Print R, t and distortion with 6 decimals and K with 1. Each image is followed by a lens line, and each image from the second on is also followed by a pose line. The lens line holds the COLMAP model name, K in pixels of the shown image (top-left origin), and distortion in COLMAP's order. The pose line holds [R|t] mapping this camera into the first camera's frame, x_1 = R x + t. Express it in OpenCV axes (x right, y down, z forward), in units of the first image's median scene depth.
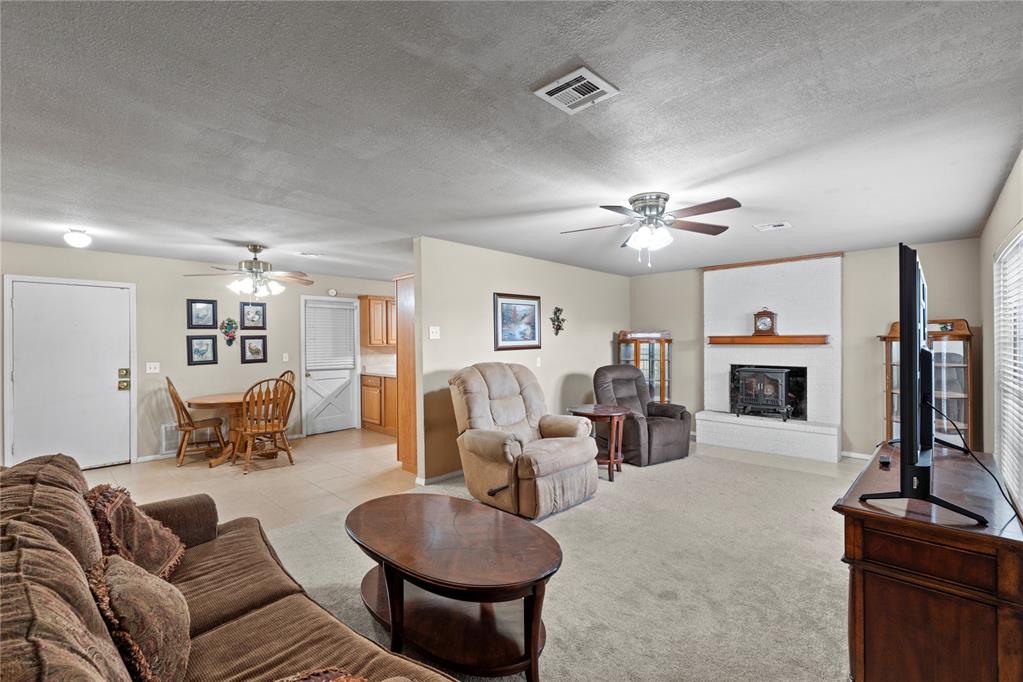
lens RADIAL K [[448.3, 0, 510.5], [0, 448.3, 341.8], [0, 0, 1]] dist [-0.004566, 0.000074]
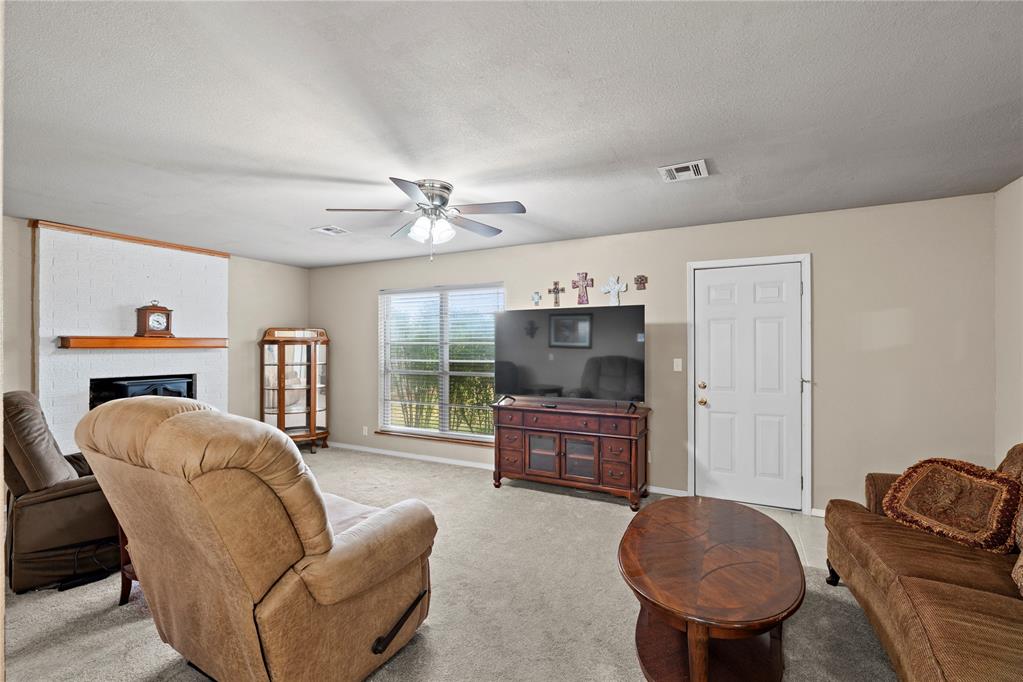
lens RADIAL K [[450.5, 0, 513.0], [0, 450.5, 345.1], [0, 0, 1]] dist [-0.003471, 0.000077]
pose [[-0.289393, 0.006920, 0.957185, -0.351067], [0.002519, 0.999976, -0.006468, 0.006473], [-0.957207, 0.000539, -0.289403, 0.626864]]
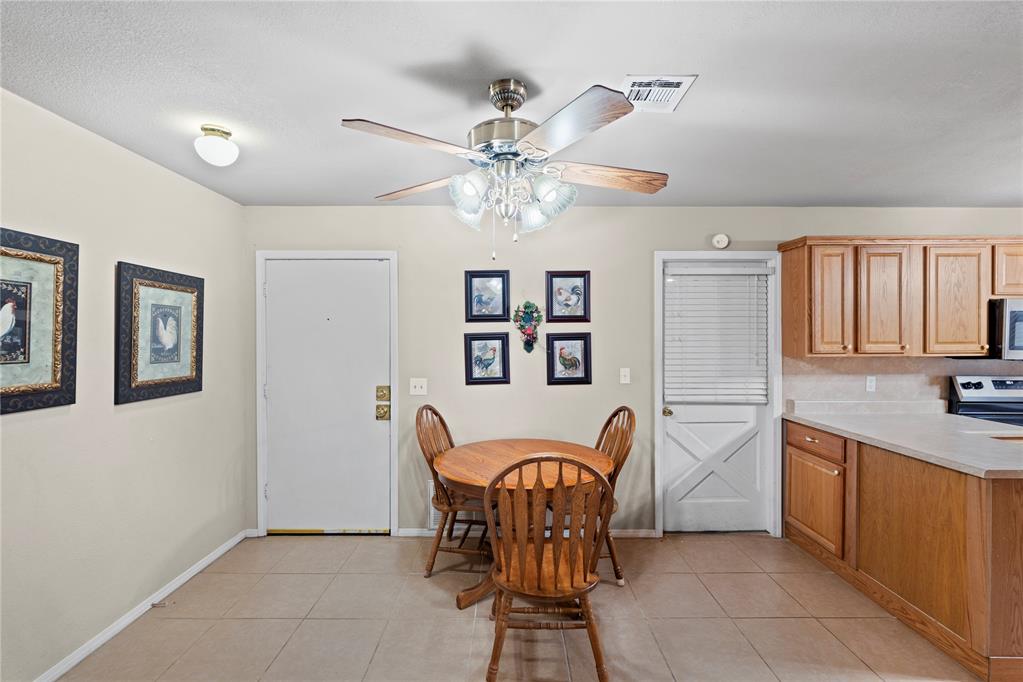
lens RADIAL K [[448.3, 0, 510.5], [0, 448.3, 341.8], [0, 0, 1]] dist [-0.004566, 0.000074]
pose [[0.690266, 0.013283, -0.723434, -0.249948], [-0.005209, 0.999897, 0.013390, -0.011163], [0.723537, -0.005474, 0.690264, 0.619488]]
